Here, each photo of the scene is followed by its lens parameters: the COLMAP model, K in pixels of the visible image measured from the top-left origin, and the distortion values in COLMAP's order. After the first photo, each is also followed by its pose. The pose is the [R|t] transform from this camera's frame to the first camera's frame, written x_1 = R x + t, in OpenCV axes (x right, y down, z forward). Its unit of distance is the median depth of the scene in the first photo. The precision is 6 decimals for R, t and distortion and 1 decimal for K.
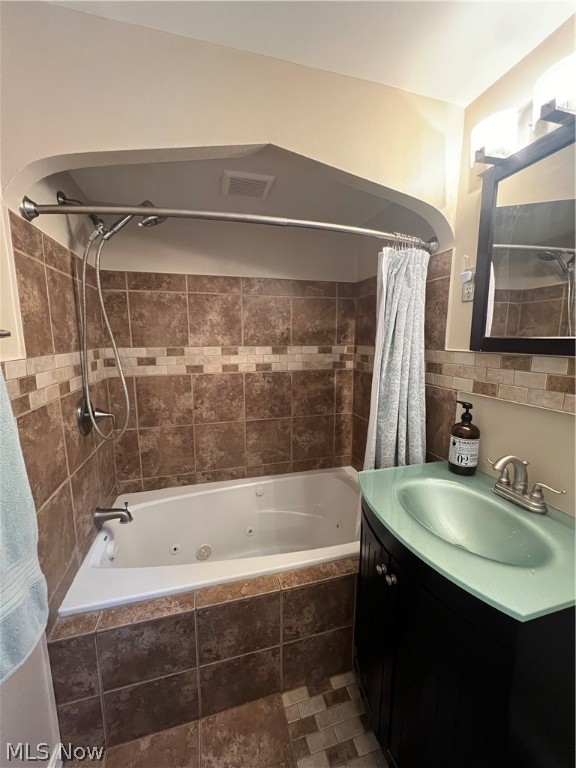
lens RADIAL K [[308.4, 0, 288.0], [0, 308.4, 384.0], [0, 0, 1]] dist [0.000656, 0.000096]
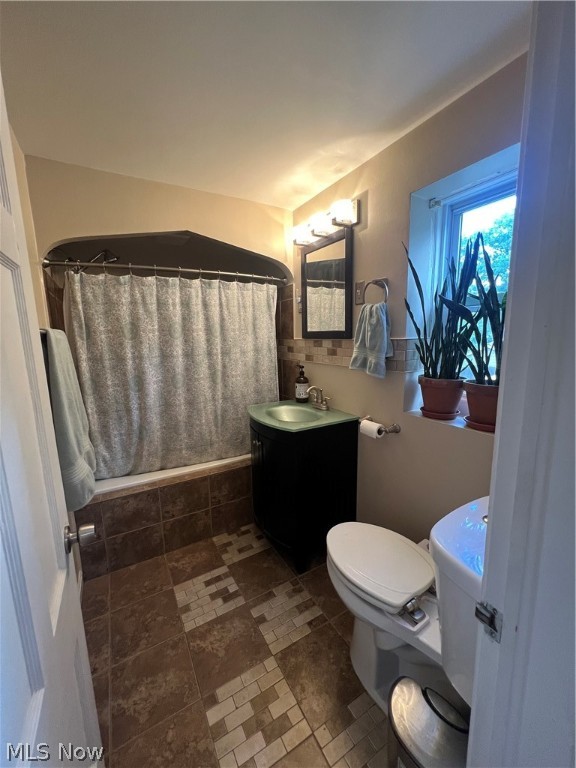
lens RADIAL K [[305.9, 0, 290.2], [0, 305.9, 382.5], [0, 0, 1]] dist [-0.005080, 0.000286]
pose [[0.964171, -0.058466, 0.258759, 0.009579], [0.057653, 0.998279, 0.010738, 0.143391], [-0.258942, 0.004565, 0.965882, -0.841345]]
